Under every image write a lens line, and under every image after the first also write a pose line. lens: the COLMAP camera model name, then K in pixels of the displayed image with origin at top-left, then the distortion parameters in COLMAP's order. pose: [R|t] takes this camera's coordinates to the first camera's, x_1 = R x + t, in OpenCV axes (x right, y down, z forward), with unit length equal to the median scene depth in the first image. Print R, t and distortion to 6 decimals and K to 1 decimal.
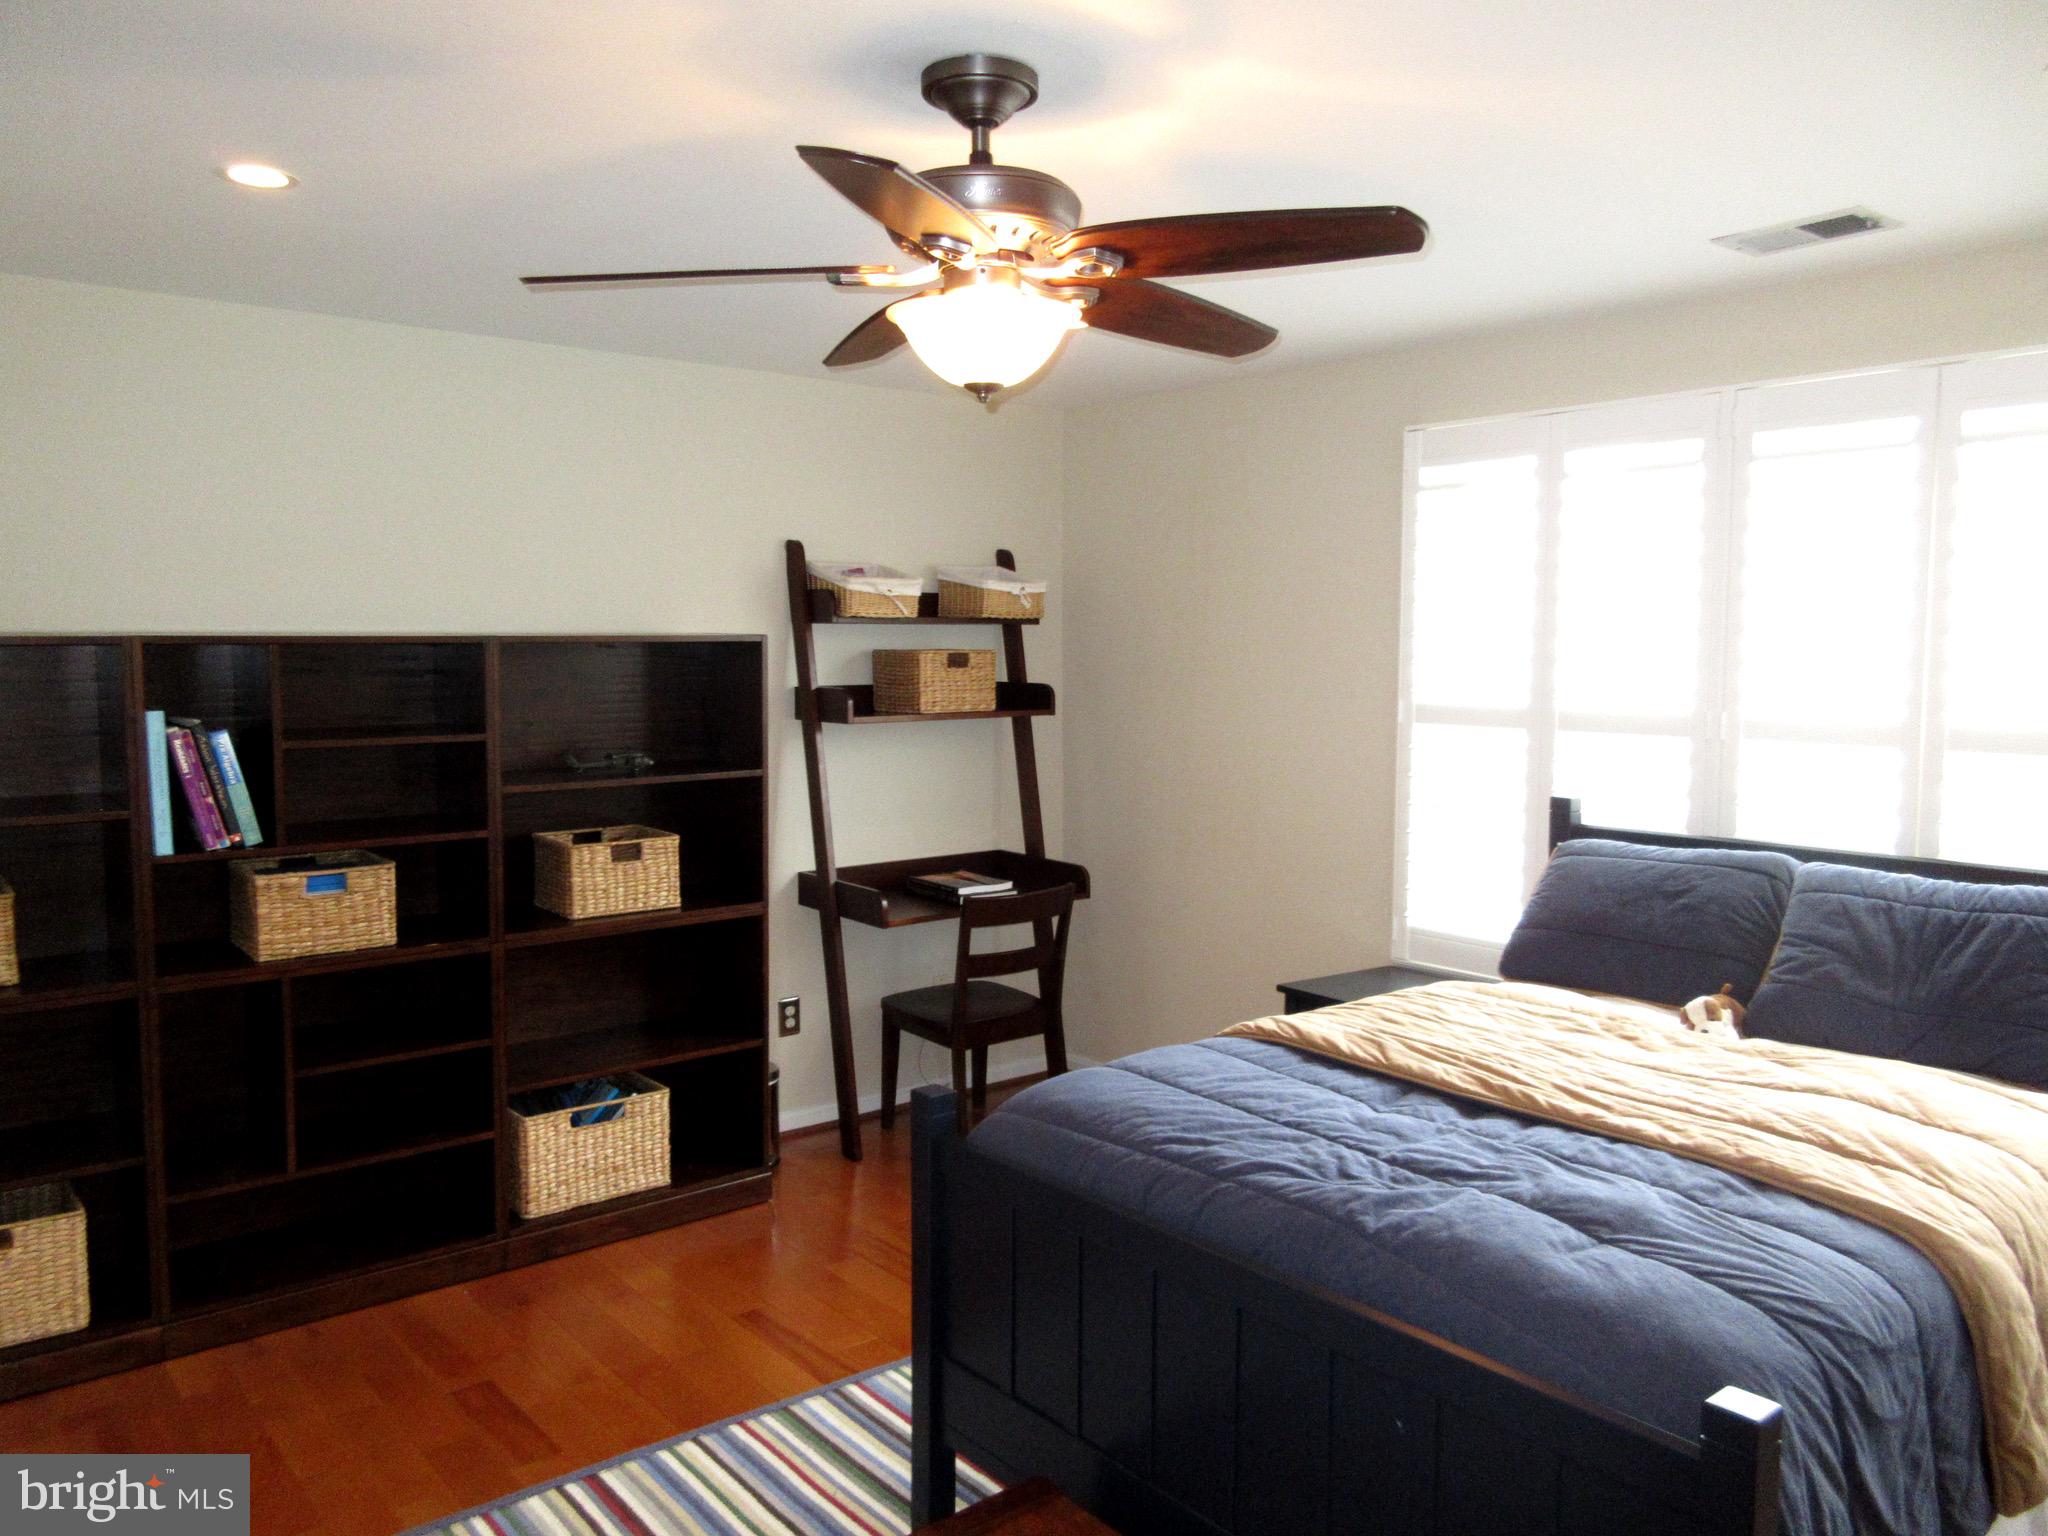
lens RADIAL K [[1527.4, 0, 1024.0], [0, 1527.4, 768.0], [0, 0, 1]] dist [0.007031, -0.000484]
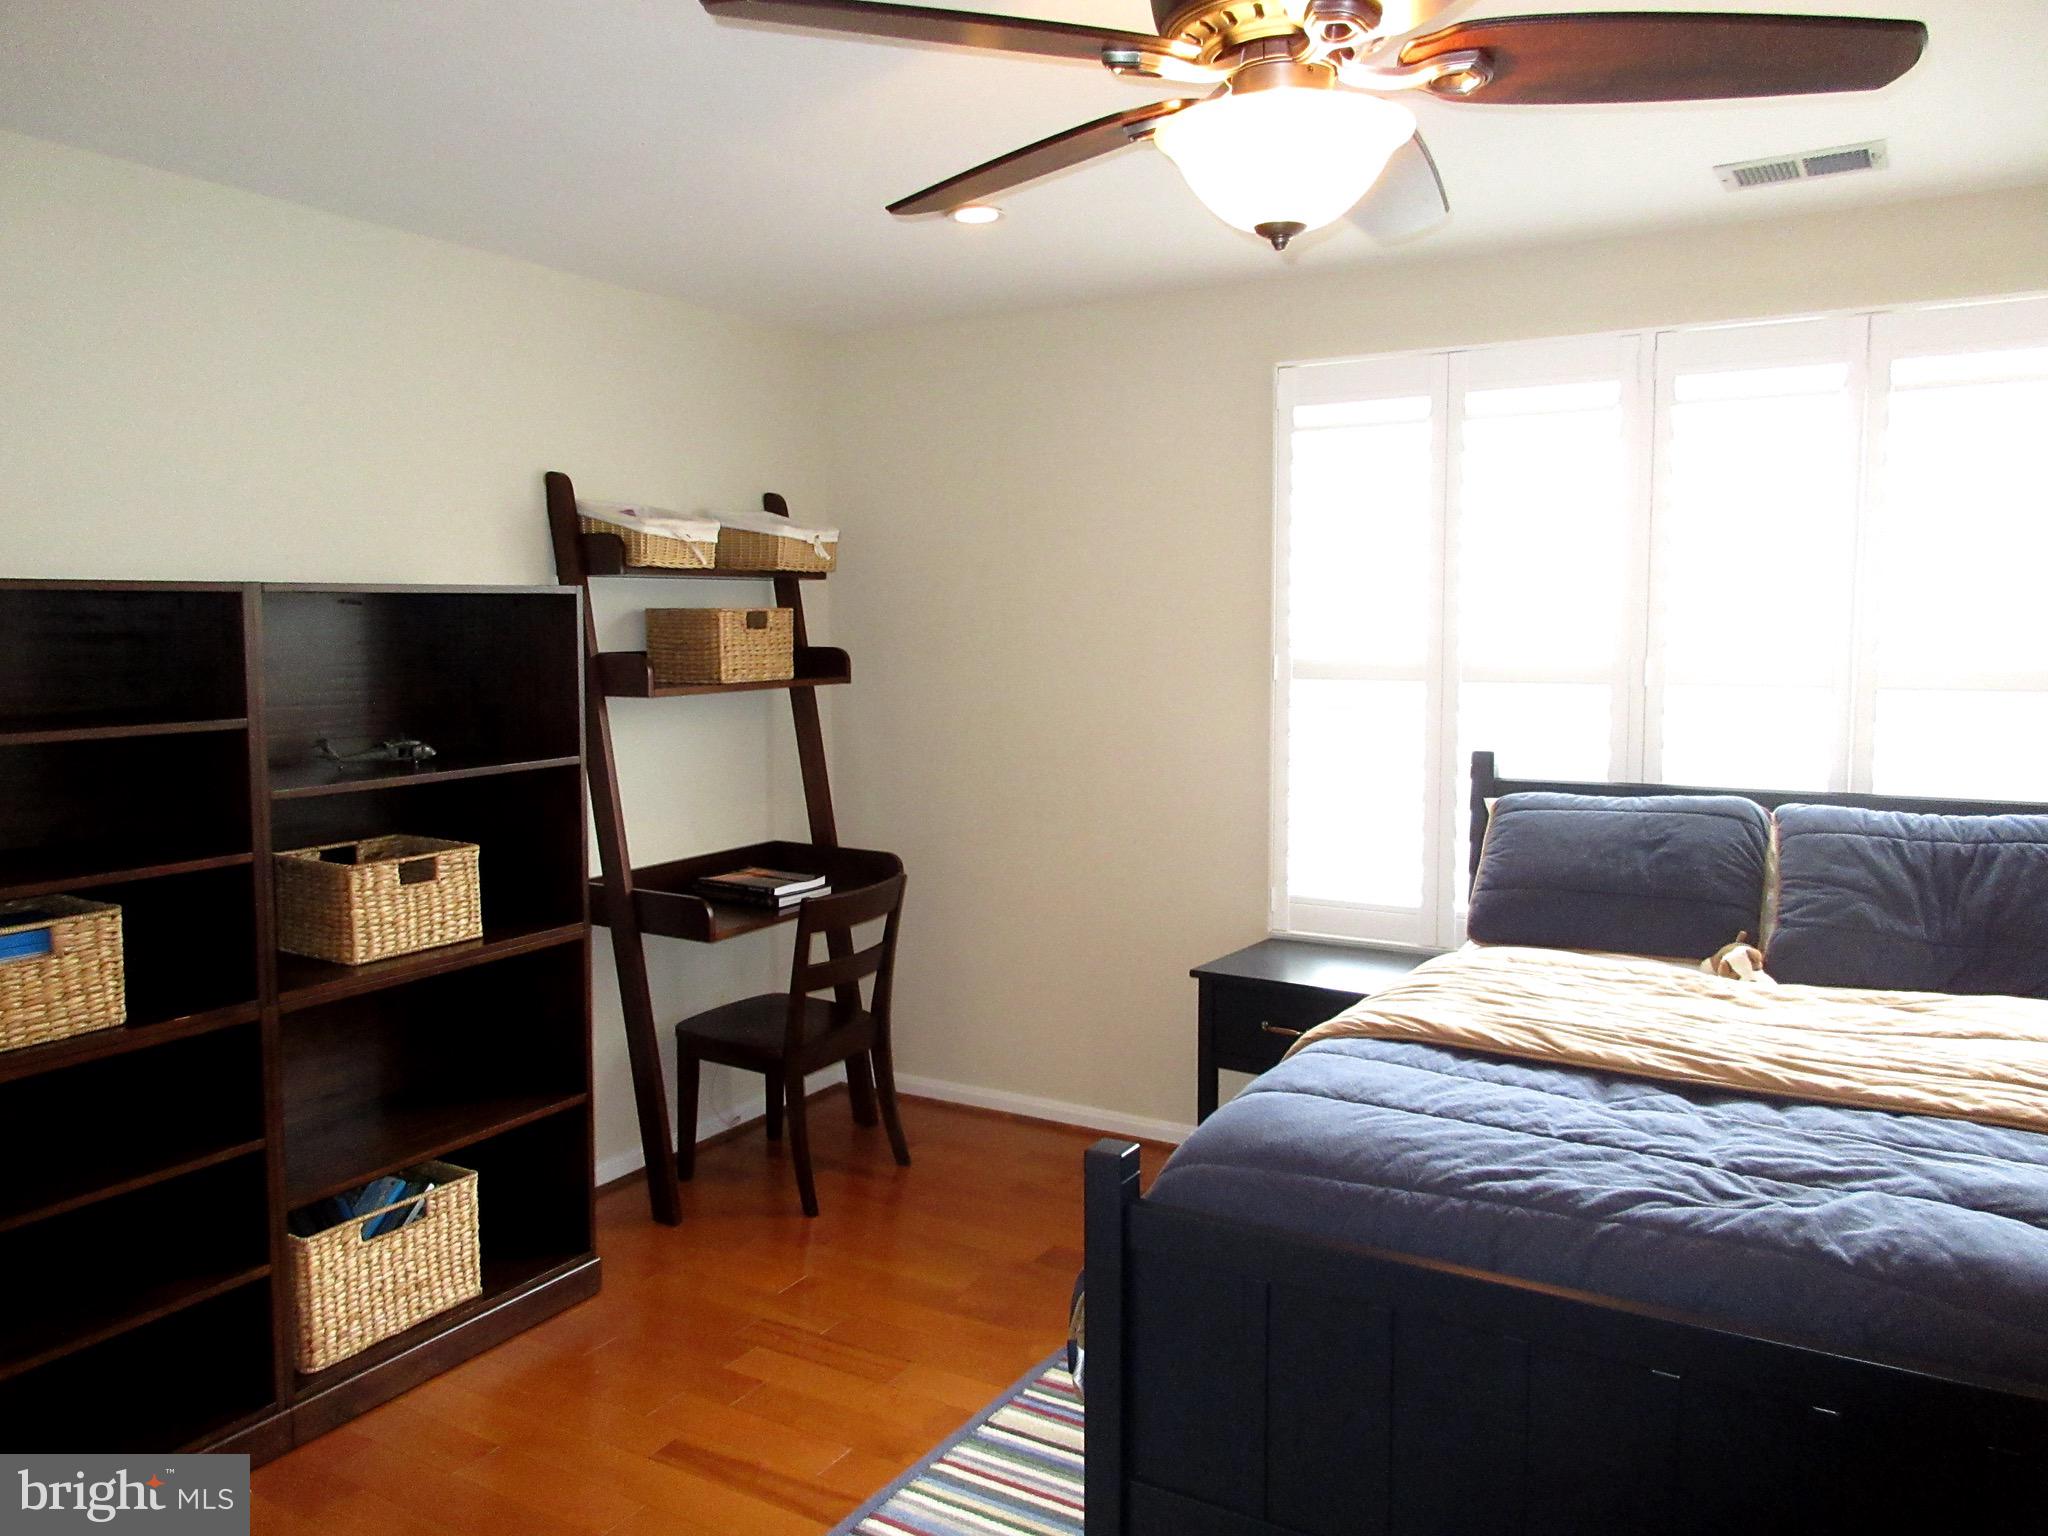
lens RADIAL K [[1527.4, 0, 1024.0], [0, 1527.4, 768.0], [0, 0, 1]] dist [0.007031, -0.000484]
pose [[0.939396, -0.041568, 0.340306, -0.262969], [0.036733, 0.999112, 0.020640, -0.000820], [-0.340862, -0.006889, 0.940088, 0.204922]]
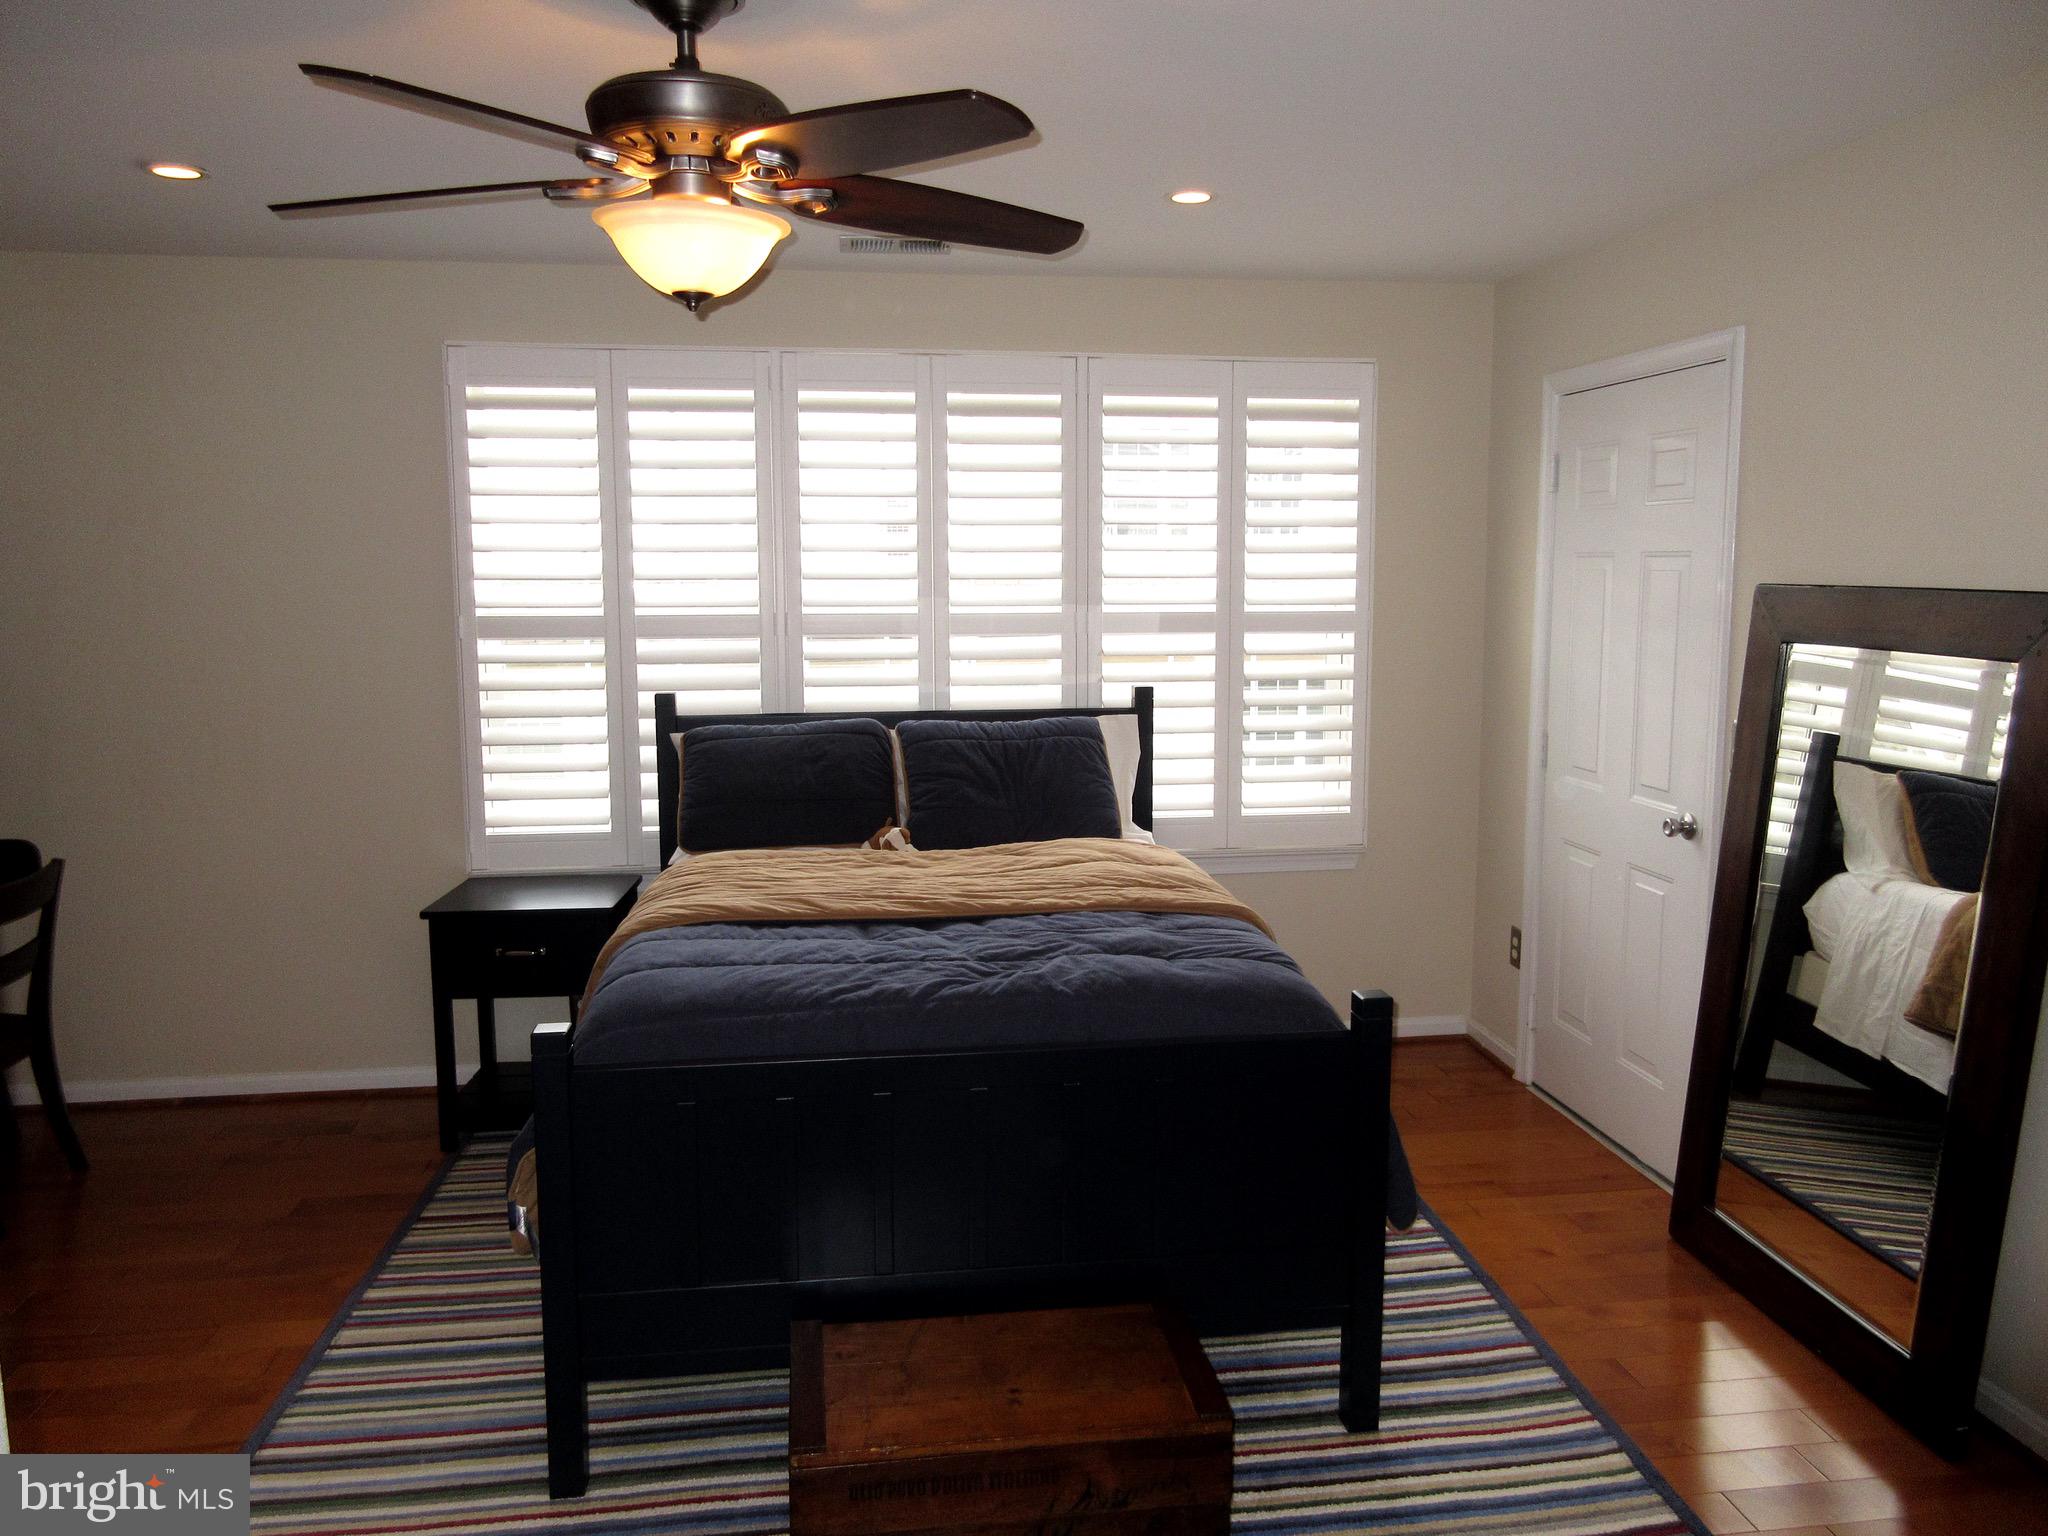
lens RADIAL K [[1537.0, 0, 1028.4], [0, 1537.0, 762.5], [0, 0, 1]] dist [-0.001532, -0.002165]
pose [[0.525688, -0.113236, 0.843107, -0.501511], [0.074274, 0.993426, 0.087114, -0.009645], [-0.847429, 0.016826, 0.530642, 0.177375]]
